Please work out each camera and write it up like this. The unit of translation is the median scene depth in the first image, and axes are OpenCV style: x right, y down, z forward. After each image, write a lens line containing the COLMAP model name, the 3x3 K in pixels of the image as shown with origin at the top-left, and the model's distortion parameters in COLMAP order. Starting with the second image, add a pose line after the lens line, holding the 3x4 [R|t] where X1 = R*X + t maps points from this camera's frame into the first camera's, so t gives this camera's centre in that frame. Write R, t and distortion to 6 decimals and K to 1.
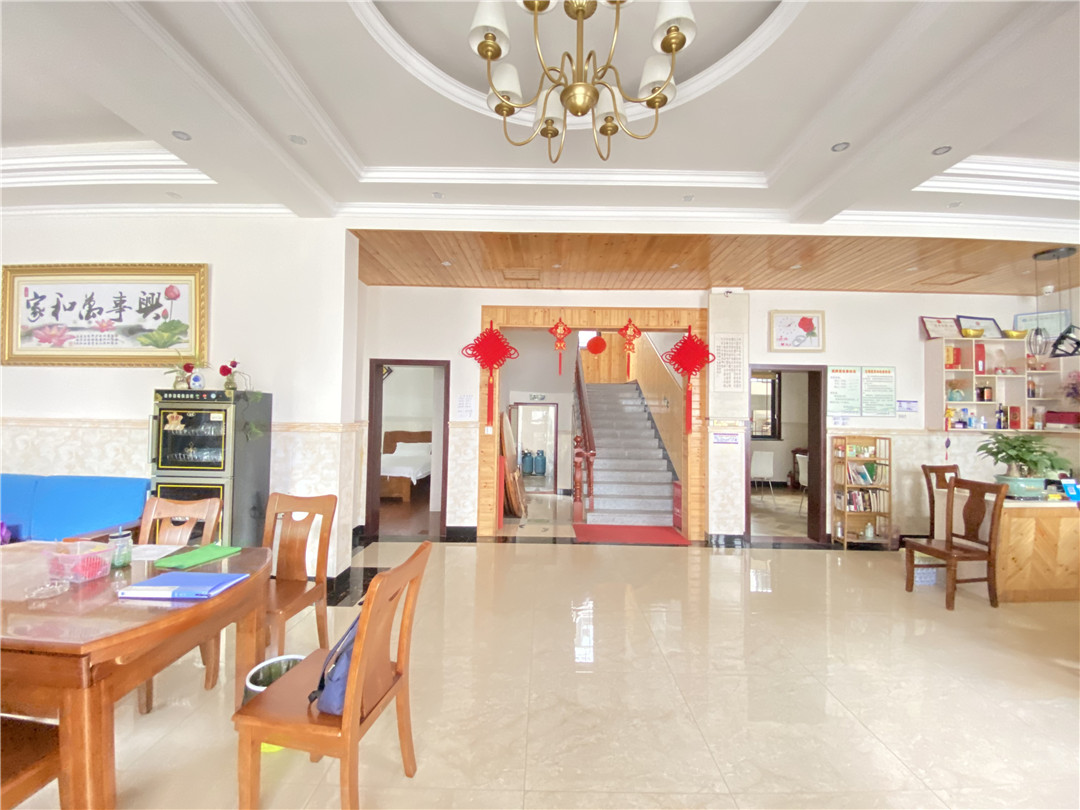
lens RADIAL K [[441.2, 0, 542.7], [0, 441.2, 401.8], [0, 0, 1]] dist [-0.022911, -0.003684]
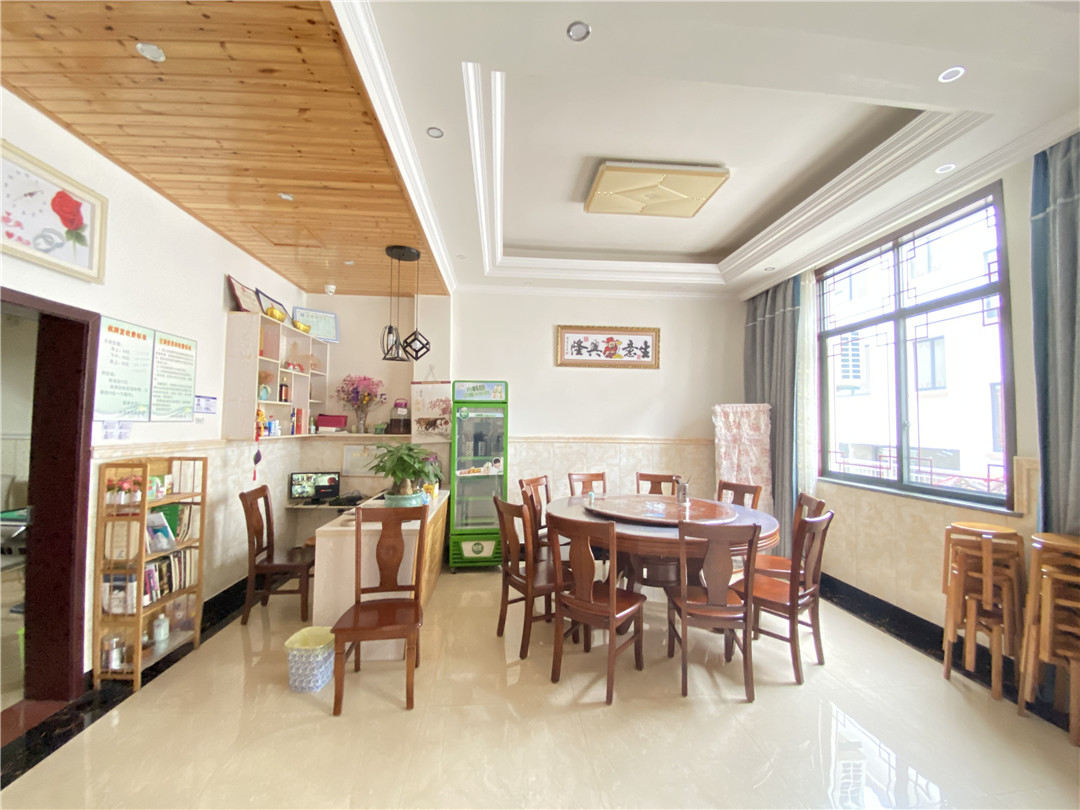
lens RADIAL K [[441.2, 0, 542.3], [0, 441.2, 400.1], [0, 0, 1]] dist [-0.022911, -0.003684]
pose [[-0.113034, 0.035499, 0.992957, 0.140543], [-0.038595, 0.998450, -0.040089, 0.009803], [-0.992841, -0.042855, -0.111489, 0.576910]]
